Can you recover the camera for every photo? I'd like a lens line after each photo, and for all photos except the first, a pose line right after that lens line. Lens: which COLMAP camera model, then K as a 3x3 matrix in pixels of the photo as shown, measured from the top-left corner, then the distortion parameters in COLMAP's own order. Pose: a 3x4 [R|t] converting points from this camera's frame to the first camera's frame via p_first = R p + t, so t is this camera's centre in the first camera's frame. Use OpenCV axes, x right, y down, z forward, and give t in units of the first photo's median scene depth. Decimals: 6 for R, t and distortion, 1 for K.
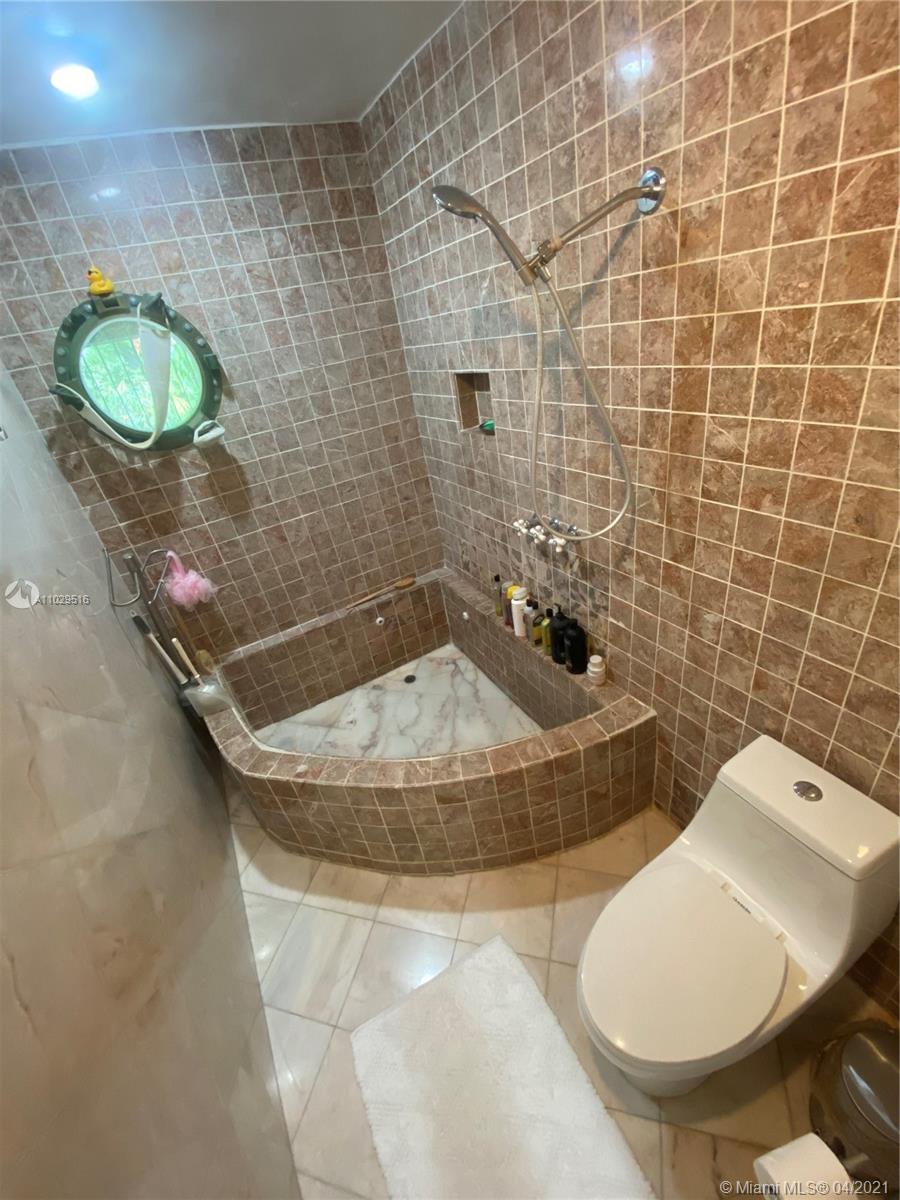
lens RADIAL K [[488.8, 0, 449.8], [0, 488.8, 594.3], [0, 0, 1]] dist [-0.000127, -0.010078]
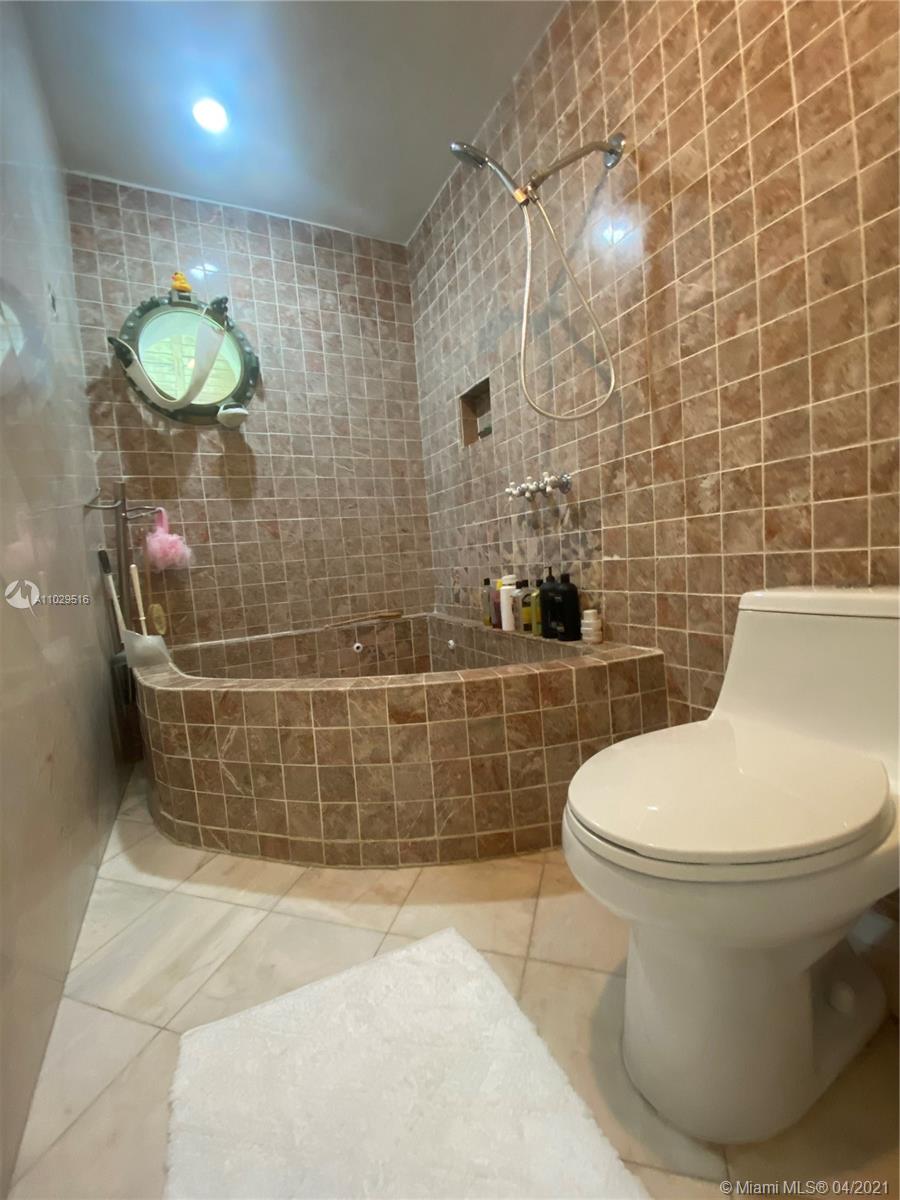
lens RADIAL K [[488.8, 0, 449.9], [0, 488.8, 602.5], [0, 0, 1]] dist [-0.000127, -0.010078]
pose [[0.995366, 0.092585, -0.025979, 0.069780], [-0.094844, 0.900677, -0.424011, 0.545672], [-0.015858, 0.424510, 0.905285, 0.203483]]
